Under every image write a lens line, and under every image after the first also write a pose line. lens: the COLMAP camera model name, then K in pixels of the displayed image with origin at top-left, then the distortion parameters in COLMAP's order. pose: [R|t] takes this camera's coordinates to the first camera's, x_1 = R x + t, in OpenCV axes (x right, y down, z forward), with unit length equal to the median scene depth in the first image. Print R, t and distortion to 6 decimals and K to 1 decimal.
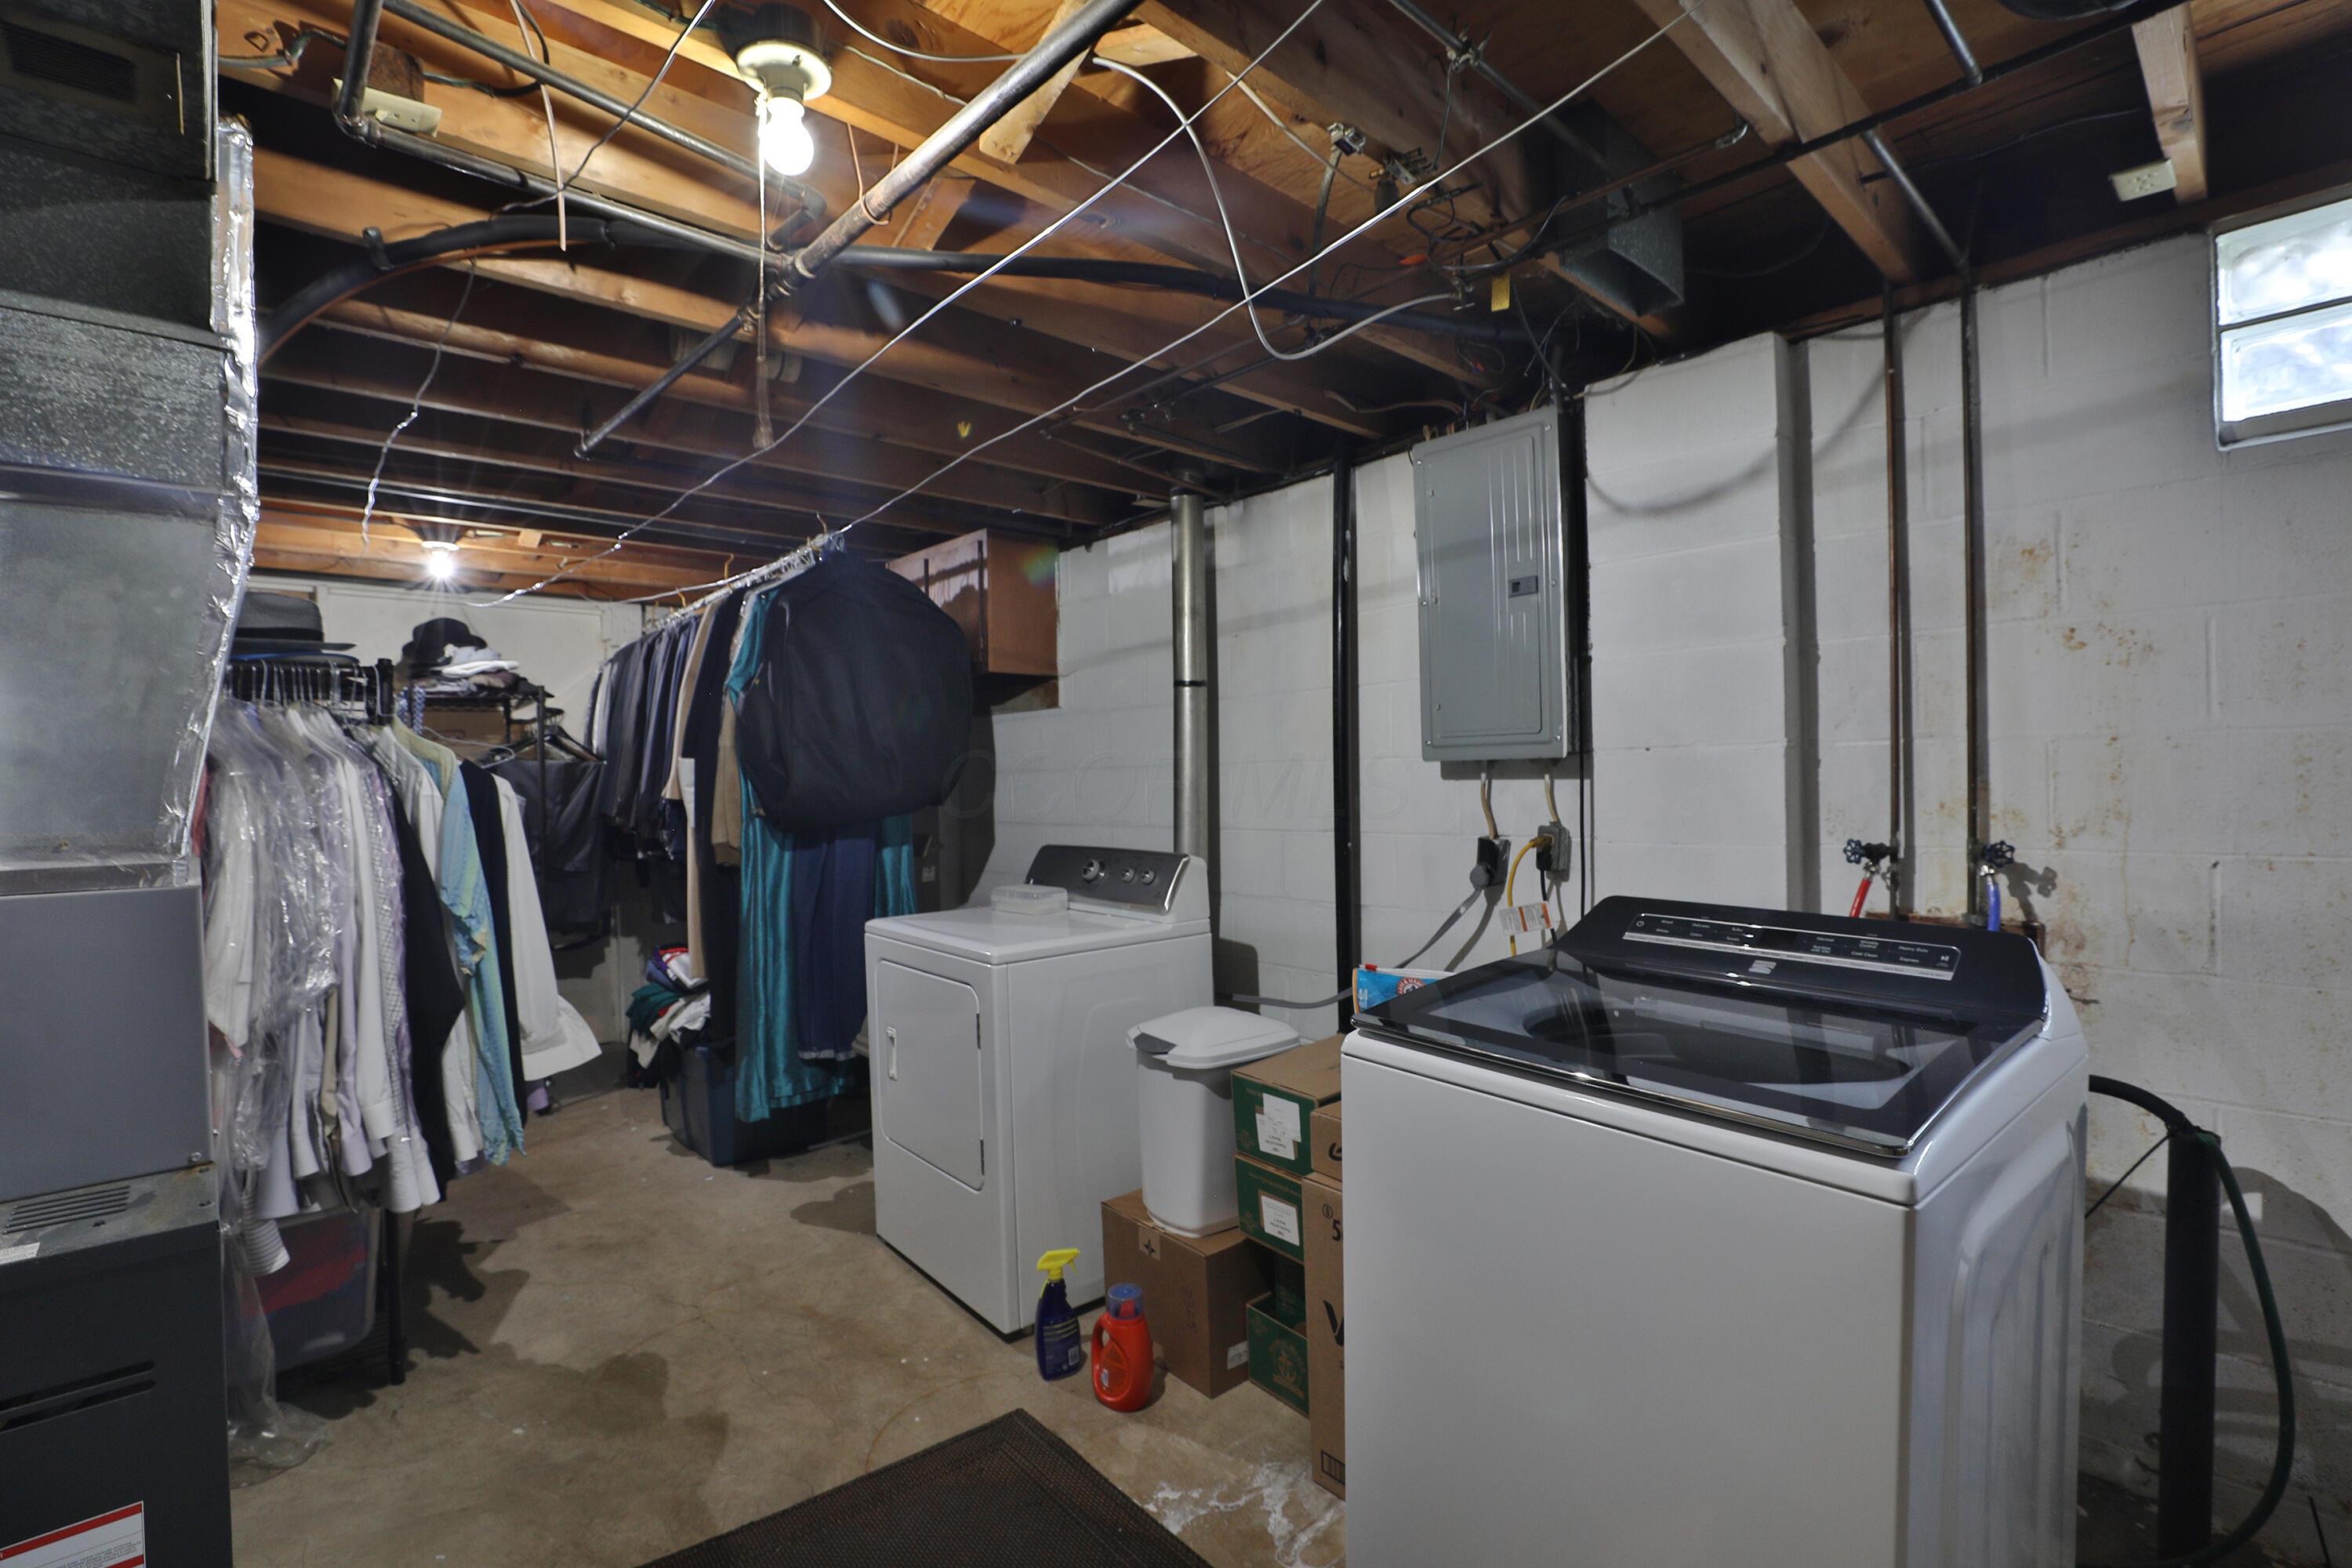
lens RADIAL K [[1099.3, 0, 1176.3], [0, 1099.3, 795.9], [0, 0, 1]] dist [-0.062594, 0.032269]
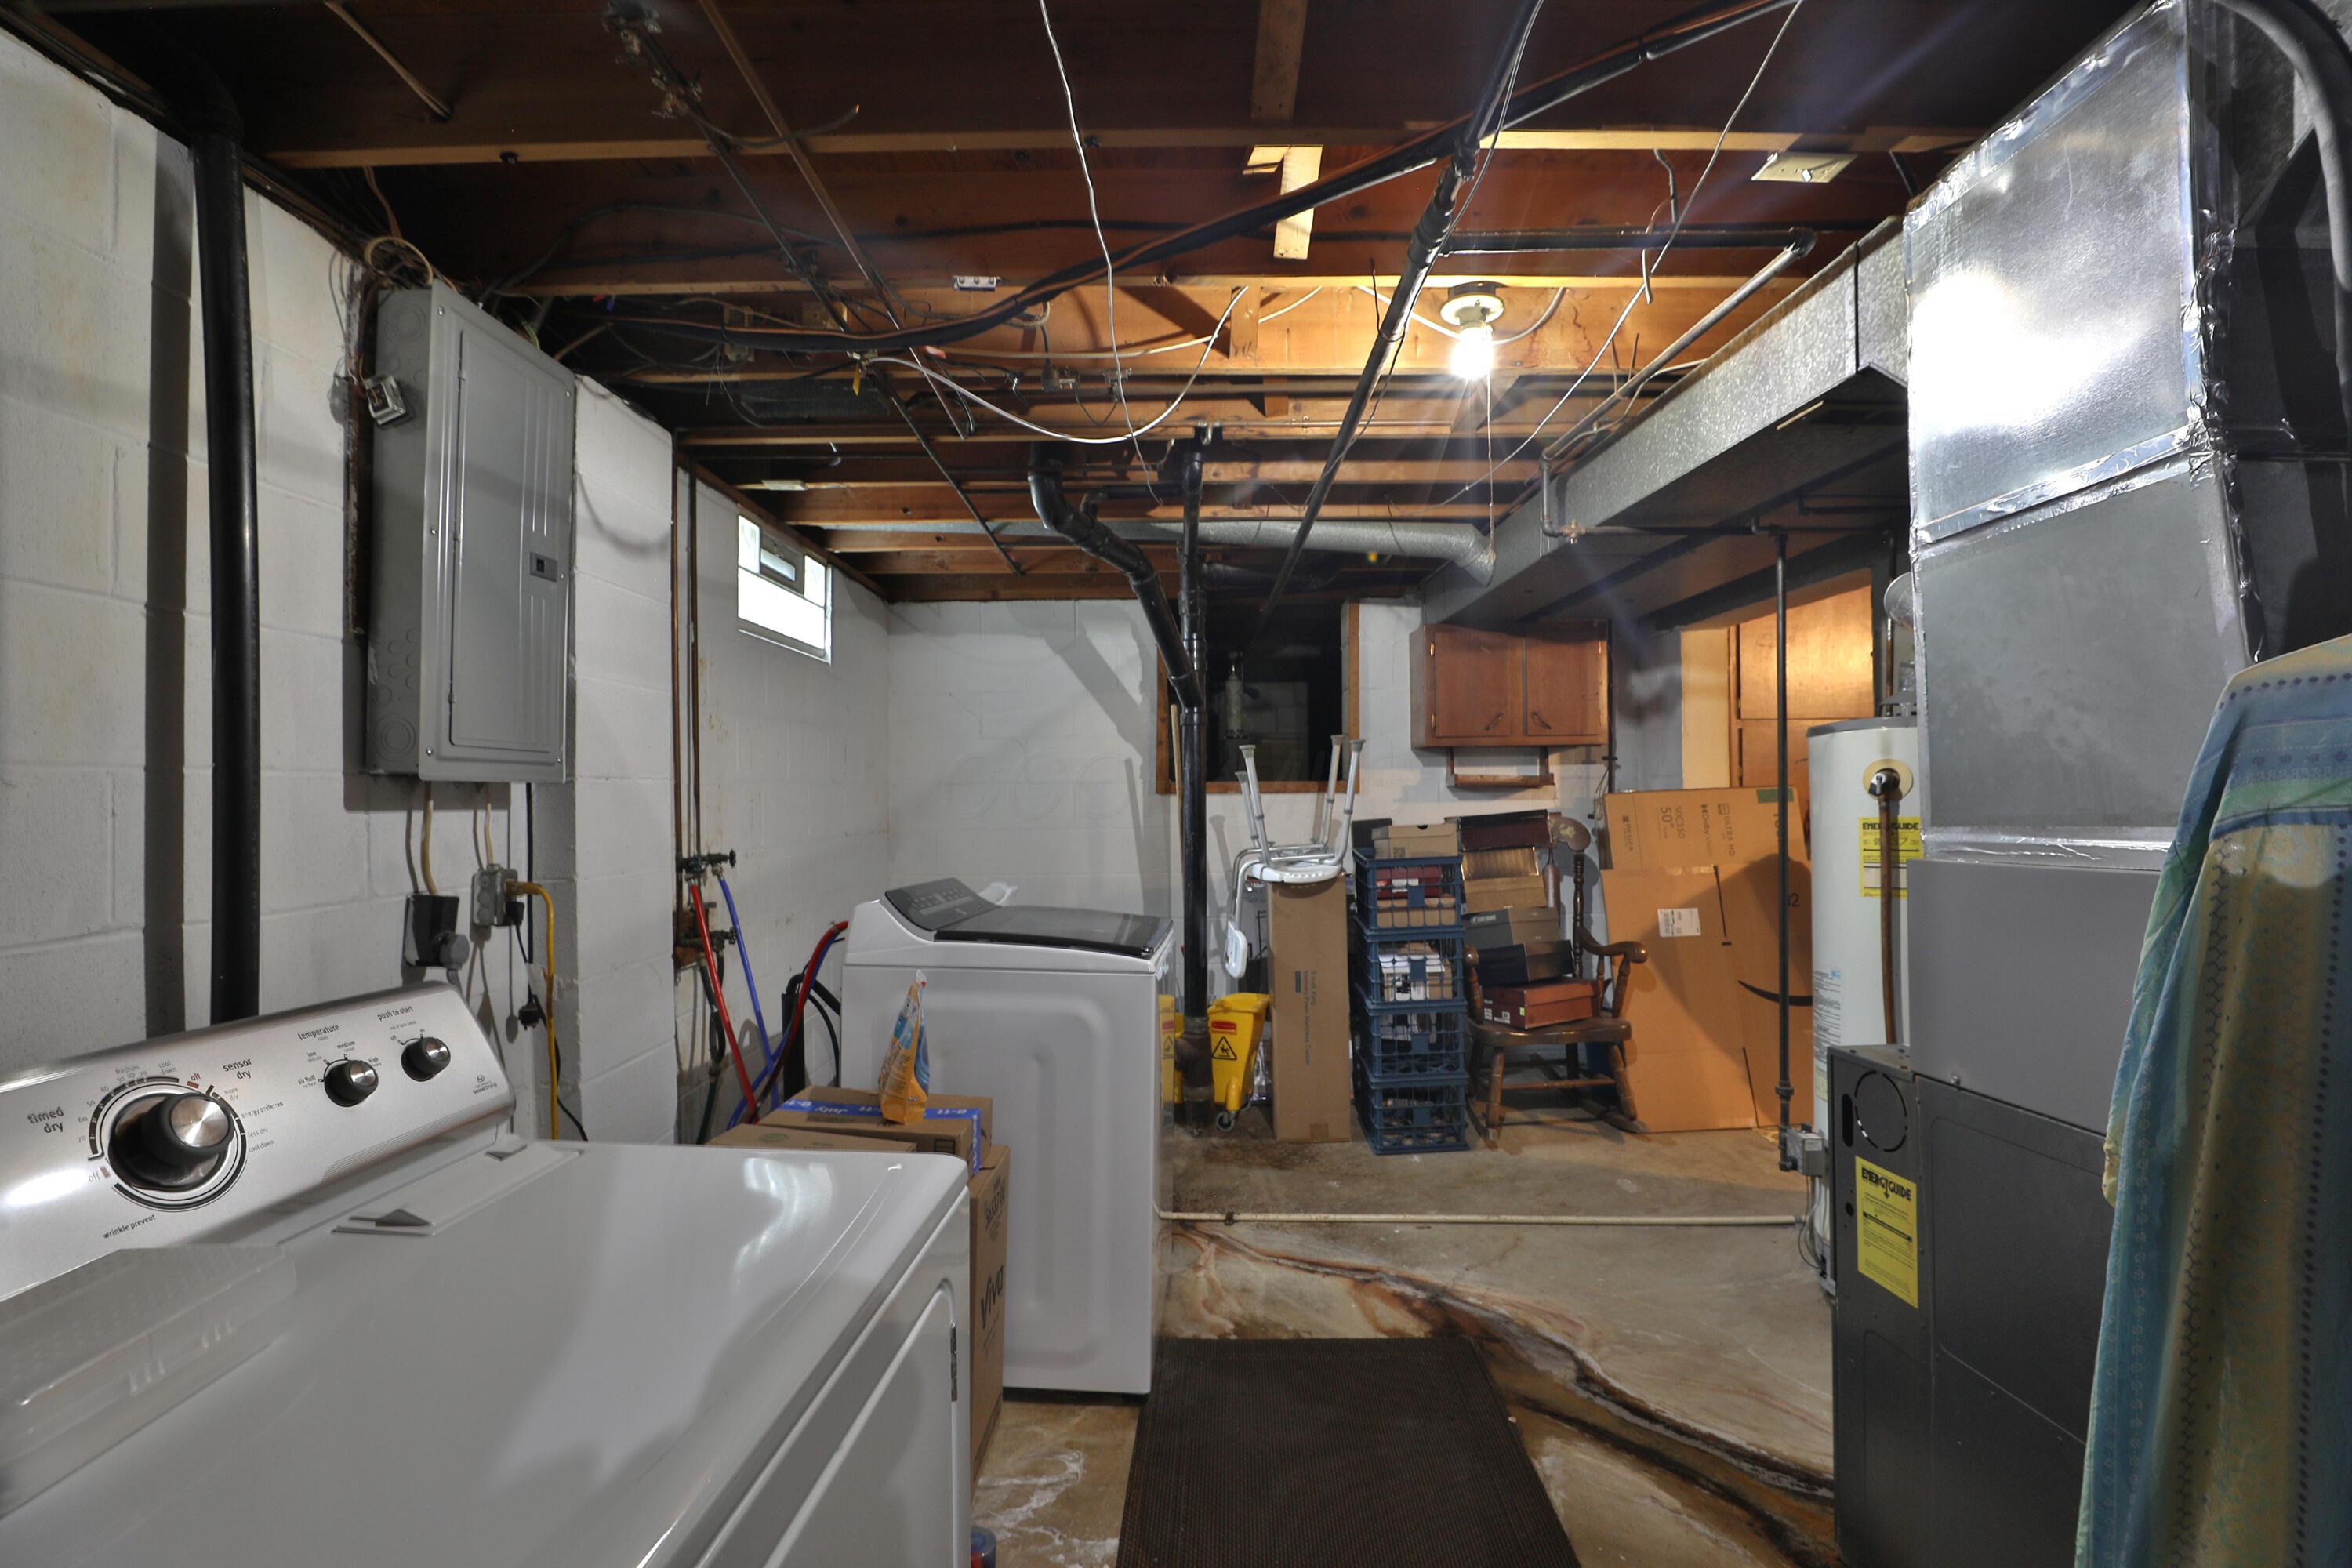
lens RADIAL K [[1099.3, 0, 1176.3], [0, 1099.3, 795.9], [0, 0, 1]] dist [-0.062594, 0.032269]
pose [[-0.757487, 0.020001, 0.652543, -0.579914], [0.018941, 0.999783, -0.008657, -0.010040], [-0.652575, 0.005802, -0.757702, 1.383452]]
